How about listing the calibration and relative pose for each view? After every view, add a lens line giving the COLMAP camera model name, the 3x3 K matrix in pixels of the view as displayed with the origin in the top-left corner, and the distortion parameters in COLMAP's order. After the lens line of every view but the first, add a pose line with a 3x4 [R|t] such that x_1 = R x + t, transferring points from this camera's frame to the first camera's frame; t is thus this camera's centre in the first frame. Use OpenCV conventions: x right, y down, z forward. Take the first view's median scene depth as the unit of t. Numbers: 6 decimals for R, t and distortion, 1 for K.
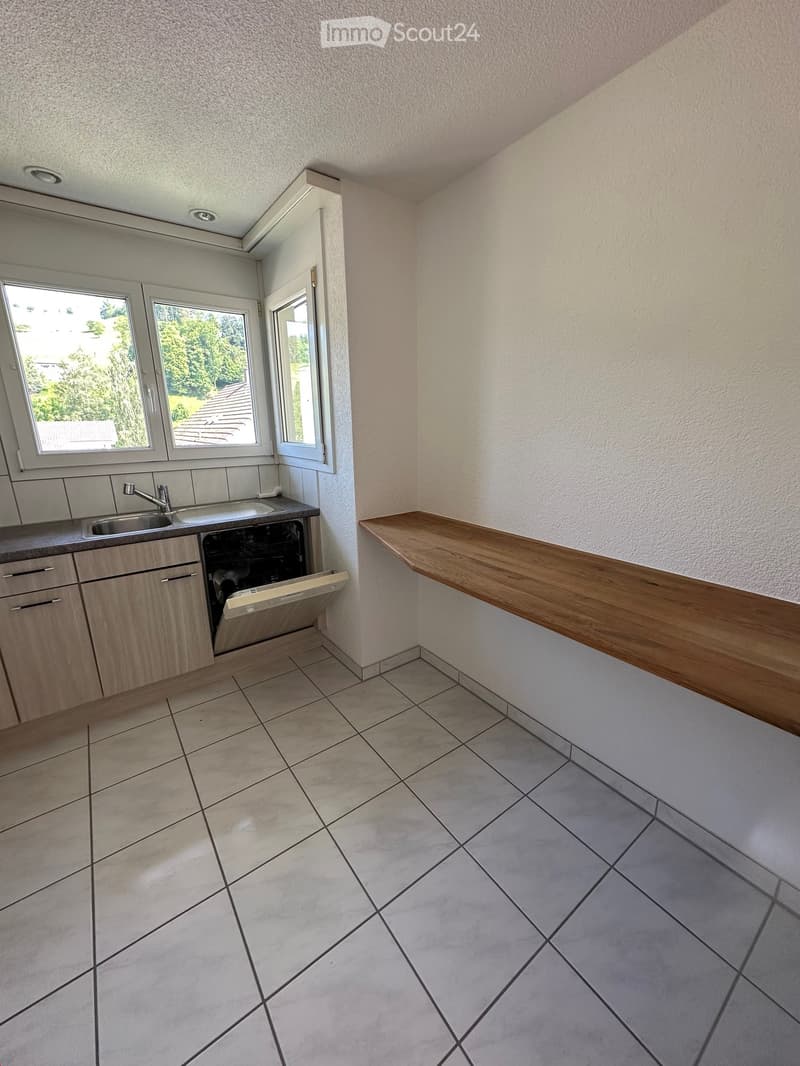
lens RADIAL K [[427.8, 0, 400.3], [0, 427.8, 533.3], [0, 0, 1]] dist [-0.000519, 0.000439]
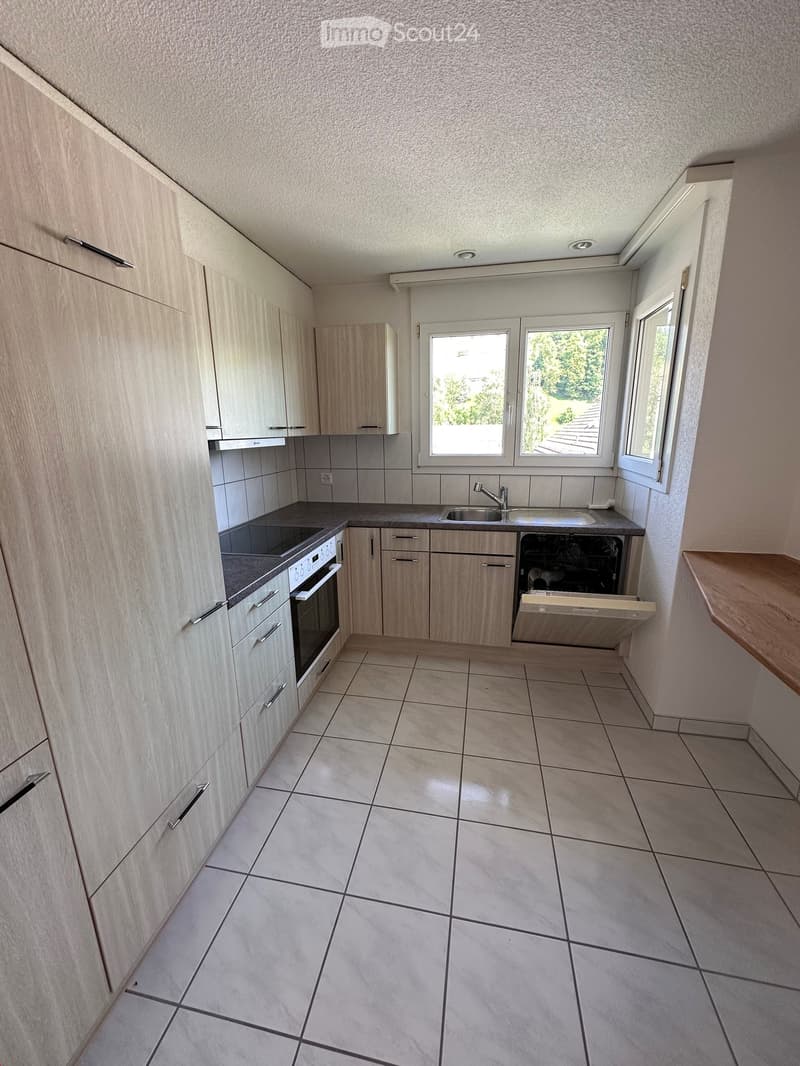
lens RADIAL K [[427.8, 0, 398.2], [0, 427.8, 534.1], [0, 0, 1]] dist [-0.000519, 0.000439]
pose [[0.675461, 0.182391, -0.714483, 0.128210], [-0.184913, 0.979864, 0.075323, -0.020793], [0.713834, 0.081239, 0.695587, -0.024196]]
